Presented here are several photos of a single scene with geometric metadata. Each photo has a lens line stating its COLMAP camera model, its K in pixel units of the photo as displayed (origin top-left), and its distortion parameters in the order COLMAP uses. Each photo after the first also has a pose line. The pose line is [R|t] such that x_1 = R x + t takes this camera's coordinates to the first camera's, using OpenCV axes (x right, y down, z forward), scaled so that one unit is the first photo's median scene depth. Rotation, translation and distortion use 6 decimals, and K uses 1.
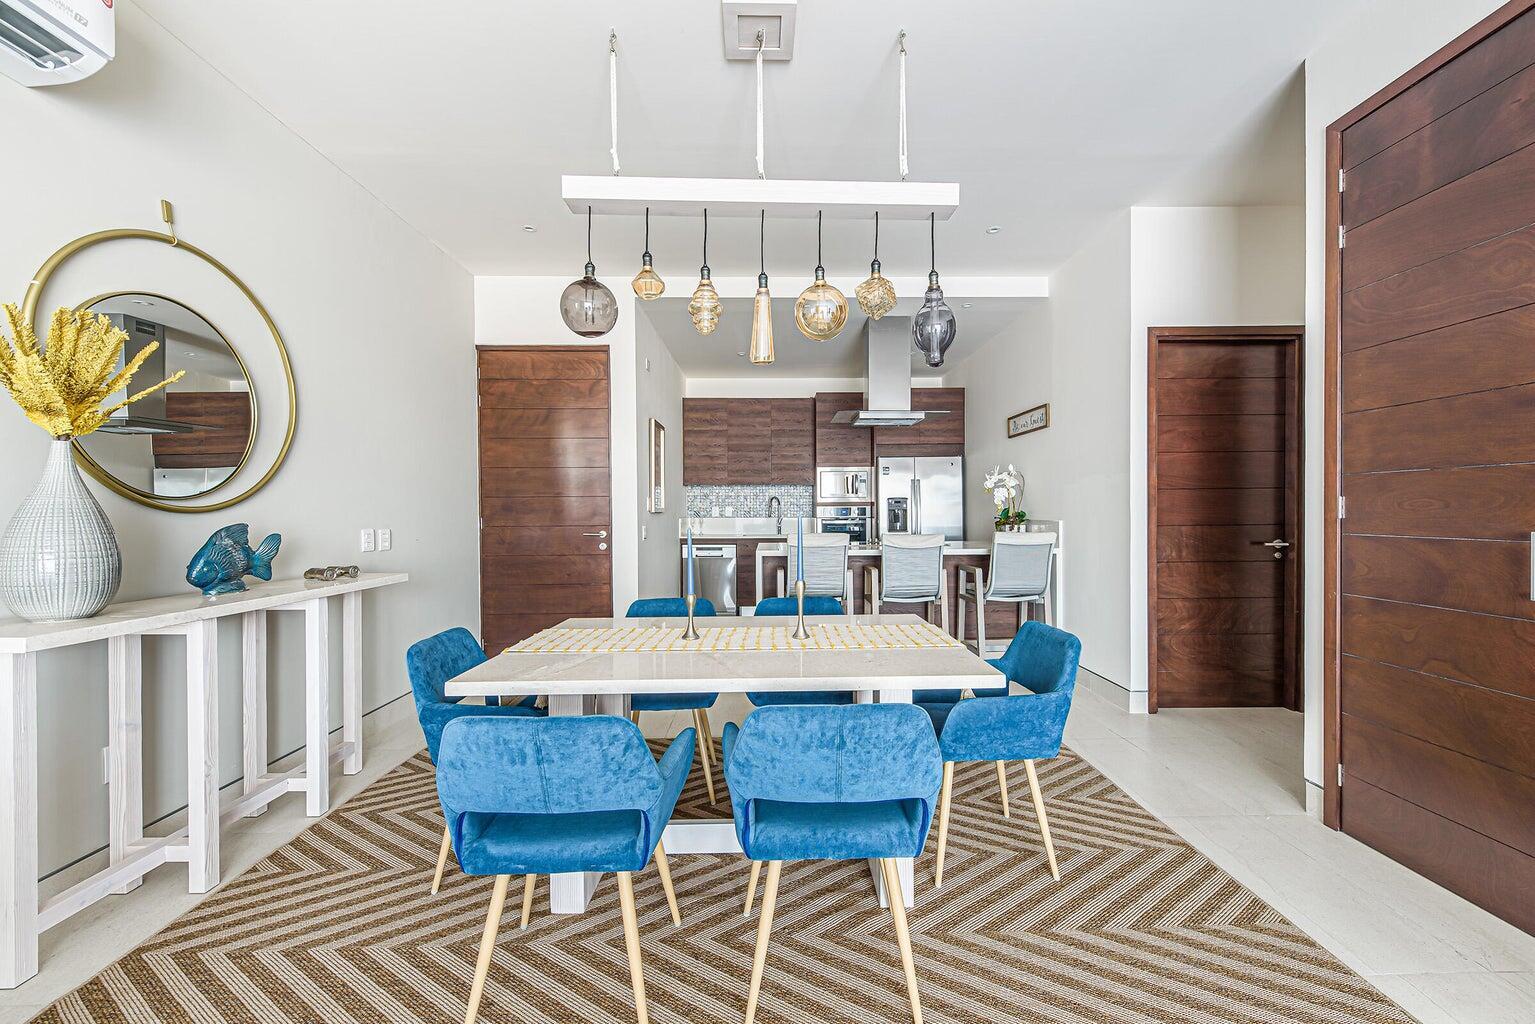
lens RADIAL K [[600.6, 0, 778.4], [0, 600.6, 515.9], [0, 0, 1]] dist [0.005740, -0.000220]
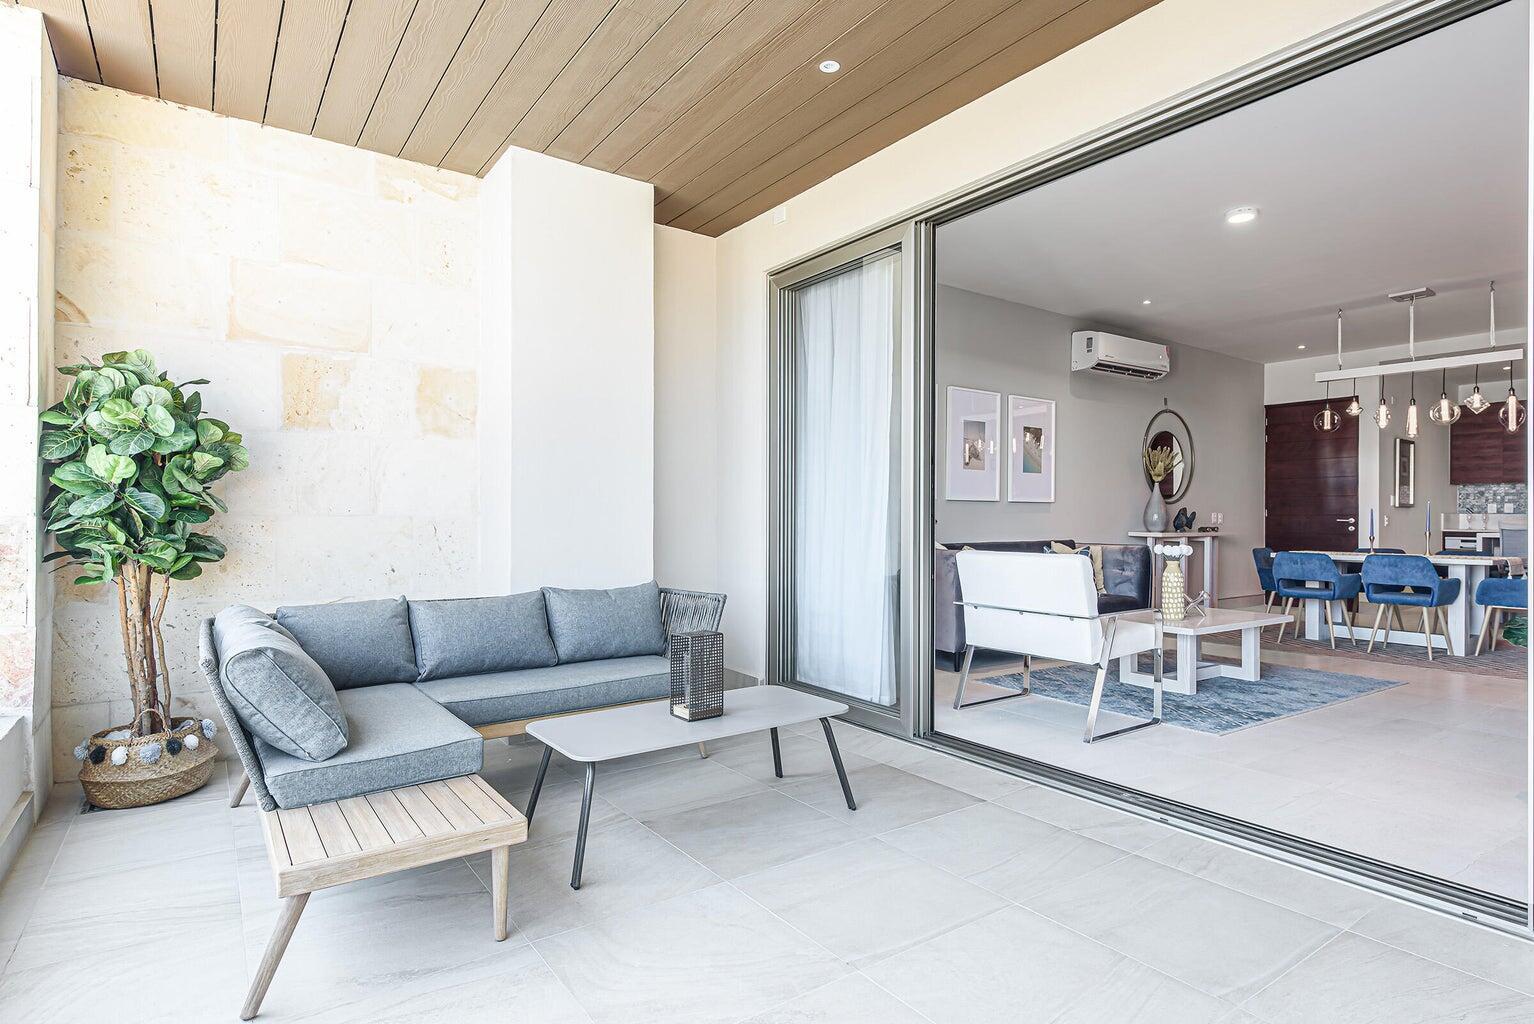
lens RADIAL K [[804.6, 0, 769.6], [0, 804.6, 520.3], [0, 0, 1]] dist [0.000476, -0.000682]
pose [[0.563913, 0.011609, -0.825753, 0.553525], [-0.014447, 0.999887, 0.004192, 0.042490], [0.825708, 0.009566, 0.564016, -1.352544]]
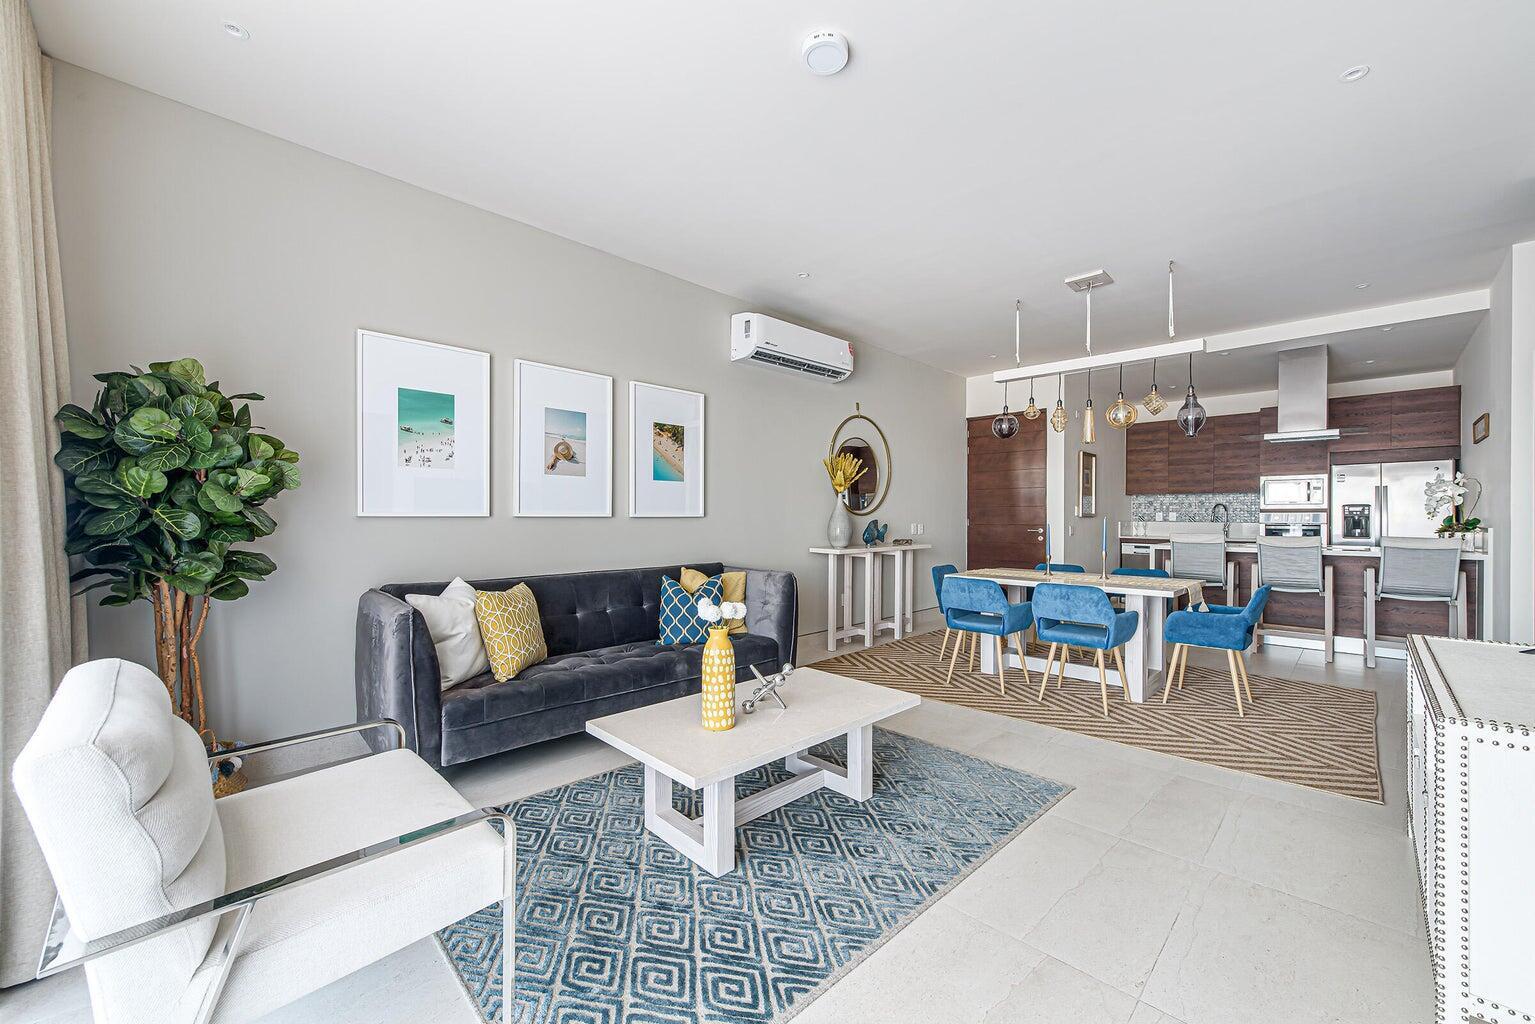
lens RADIAL K [[600.6, 0, 776.1], [0, 600.6, 522.3], [0, 0, 1]] dist [0.005740, -0.000220]
pose [[0.700710, 0.015098, -0.713287, 0.334169], [-0.011696, 0.999885, 0.009675, 0.002404], [0.713351, 0.001563, 0.700806, -0.571812]]
